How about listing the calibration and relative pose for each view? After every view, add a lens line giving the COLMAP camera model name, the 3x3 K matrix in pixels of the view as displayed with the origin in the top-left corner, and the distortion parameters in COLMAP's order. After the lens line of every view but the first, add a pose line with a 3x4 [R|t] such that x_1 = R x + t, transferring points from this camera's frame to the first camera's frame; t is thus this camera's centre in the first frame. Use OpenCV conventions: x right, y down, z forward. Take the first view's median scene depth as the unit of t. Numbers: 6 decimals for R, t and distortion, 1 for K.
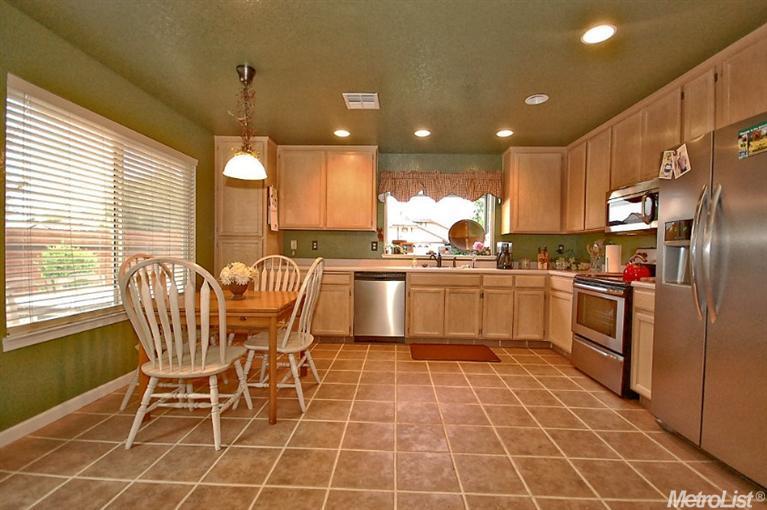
lens RADIAL K [[348.3, 0, 383.5], [0, 348.3, 255.0], [0, 0, 1]] dist [0.000519, 0.000021]
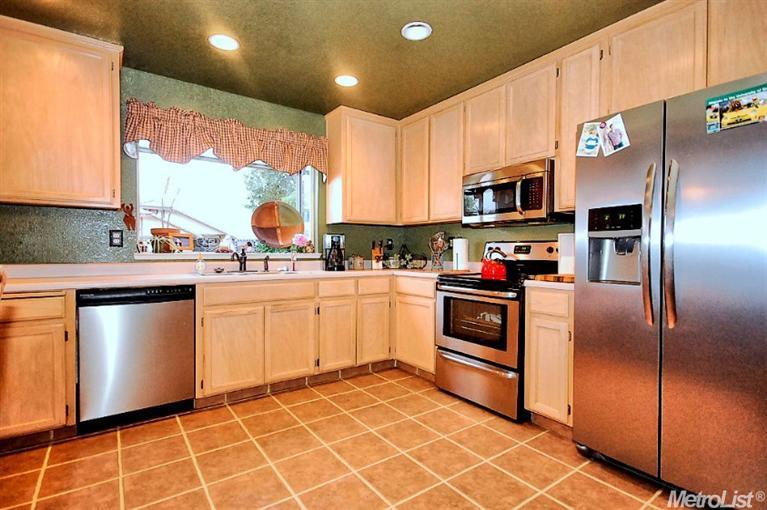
lens RADIAL K [[380.5, 0, 383.5], [0, 380.5, 255.0], [0, 0, 1]] dist [0.008835, 0.000439]
pose [[0.786387, -0.017734, 0.617480, -0.077828], [0.014288, 0.999843, 0.010520, -0.000136], [-0.617569, 0.000550, 0.786517, 0.328475]]
